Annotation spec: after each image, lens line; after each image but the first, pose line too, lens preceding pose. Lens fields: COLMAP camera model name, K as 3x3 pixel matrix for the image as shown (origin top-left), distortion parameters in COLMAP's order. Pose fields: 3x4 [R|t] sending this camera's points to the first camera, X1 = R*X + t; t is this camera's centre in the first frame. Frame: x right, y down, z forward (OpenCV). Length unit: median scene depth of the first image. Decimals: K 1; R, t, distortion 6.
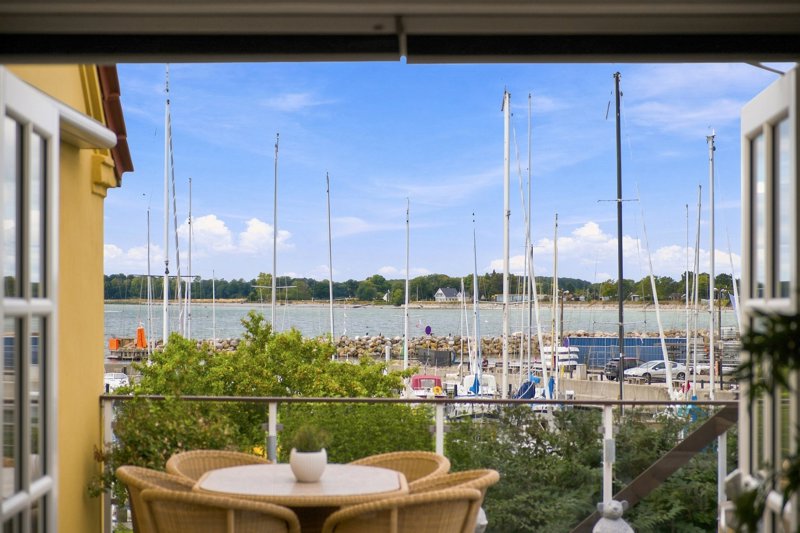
lens RADIAL K [[1854.8, 0, 400.0], [0, 1854.8, 266.5], [0, 0, 1]] dist [-0.020826, -0.156135]
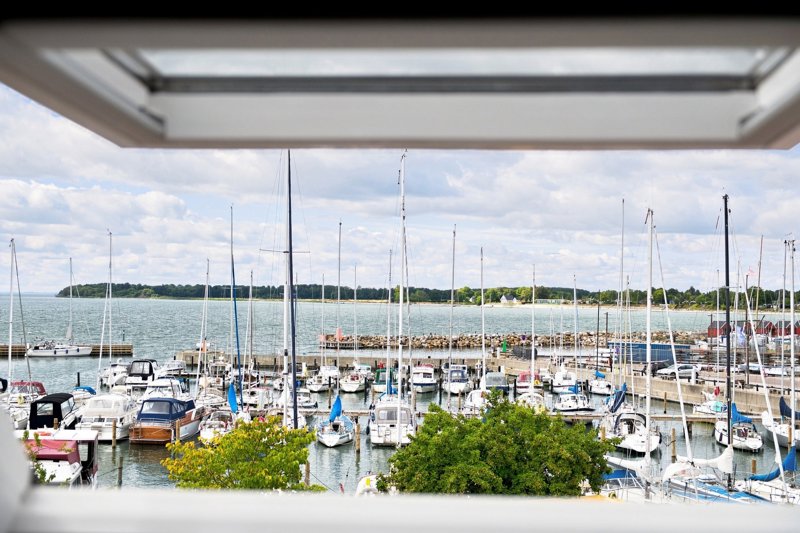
lens RADIAL K [[1027.8, 0, 400.0], [0, 1027.8, 266.5], [0, 0, 1]] dist [0.005149, 0.027115]
pose [[0.998454, 0.011714, -0.054341, -0.043640], [-0.011793, 0.999930, -0.001141, -0.024457], [0.054324, 0.001780, 0.998522, 0.111488]]
